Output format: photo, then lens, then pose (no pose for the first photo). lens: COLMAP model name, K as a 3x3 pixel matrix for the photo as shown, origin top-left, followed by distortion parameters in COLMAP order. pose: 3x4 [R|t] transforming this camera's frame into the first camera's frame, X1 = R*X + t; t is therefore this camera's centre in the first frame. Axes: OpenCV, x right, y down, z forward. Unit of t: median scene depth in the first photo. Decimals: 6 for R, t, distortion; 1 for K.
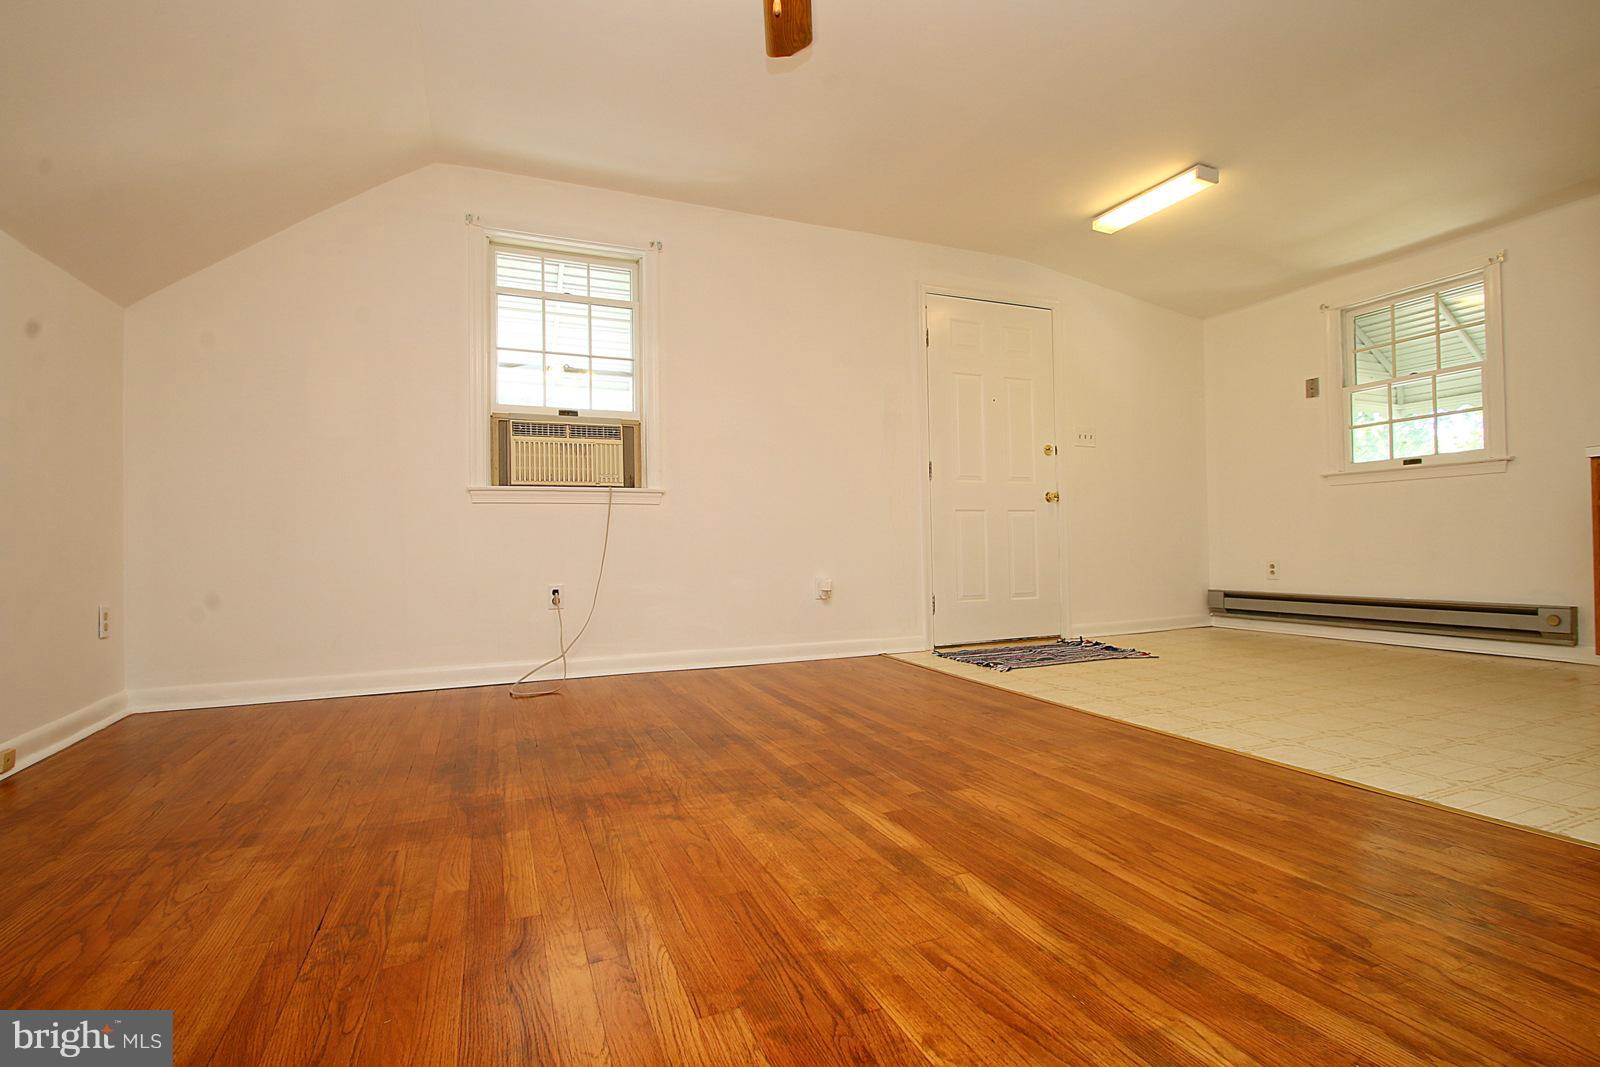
lens RADIAL K [[762.9, 0, 792.6], [0, 762.9, 537.3], [0, 0, 1]] dist [0.004168, -0.010862]
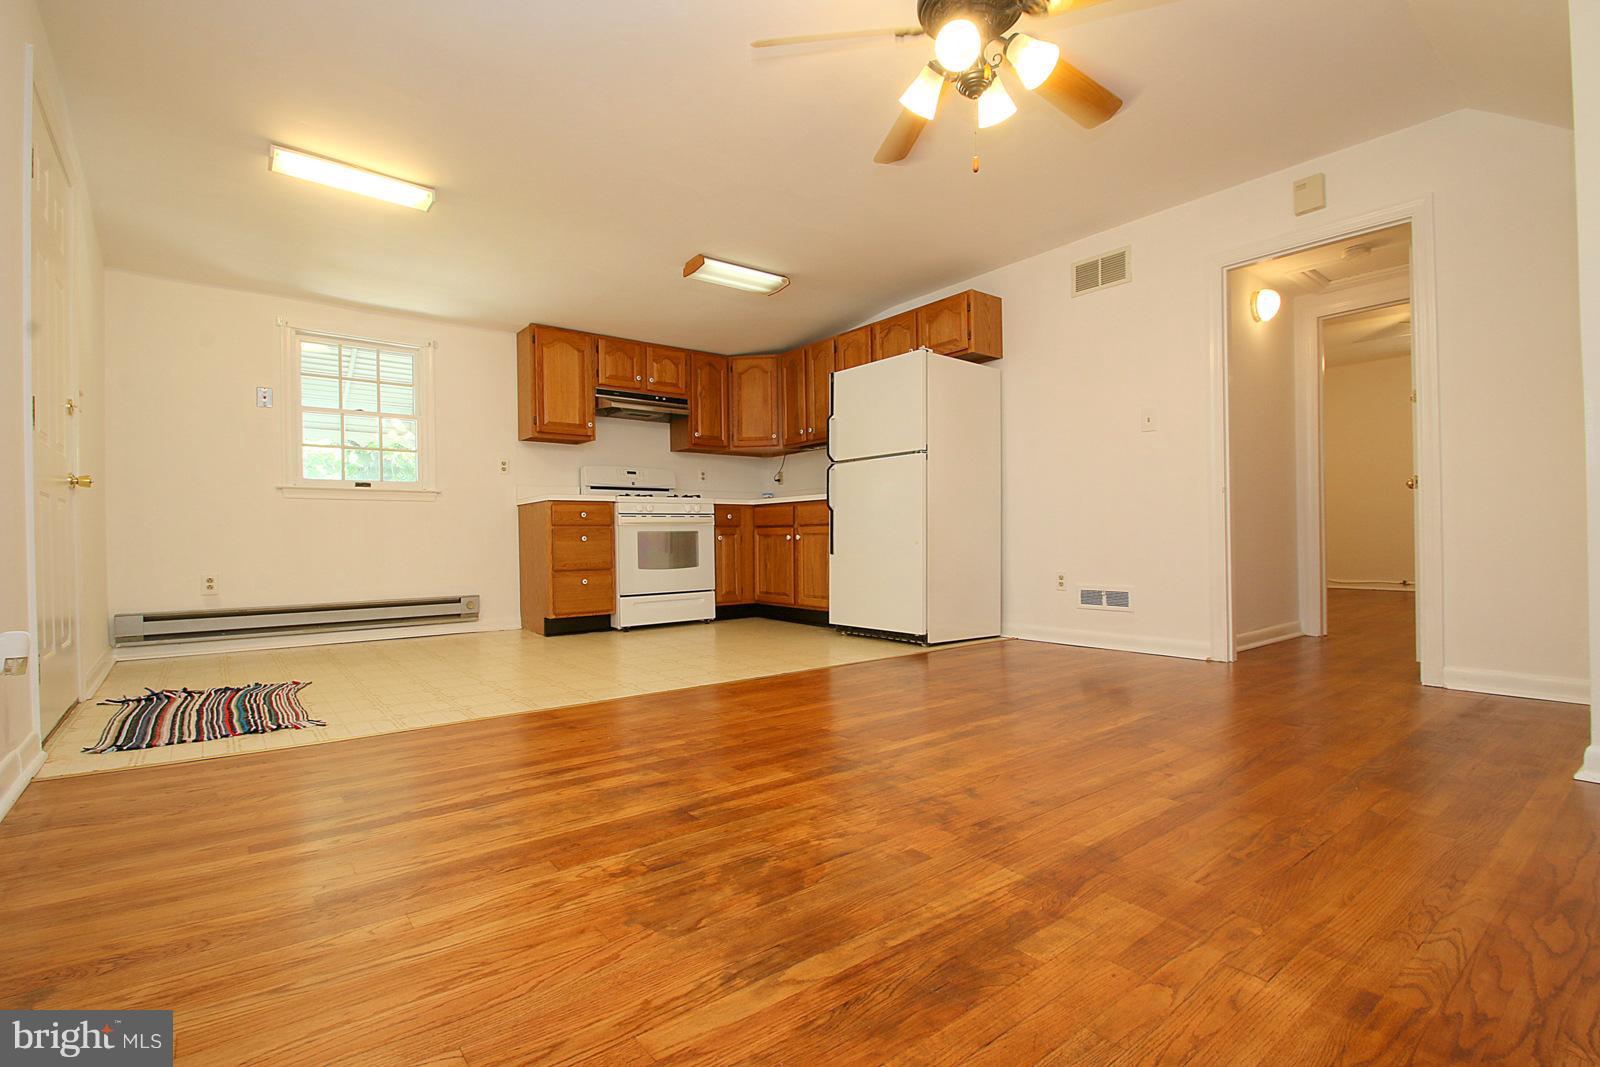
lens RADIAL K [[762.9, 0, 792.6], [0, 762.9, 537.3], [0, 0, 1]] dist [0.004168, -0.010862]
pose [[-0.298233, 0.021861, 0.954243, -1.064684], [0.005207, 0.999760, -0.021276, 0.023305], [-0.954479, -0.001376, -0.298275, 1.479511]]
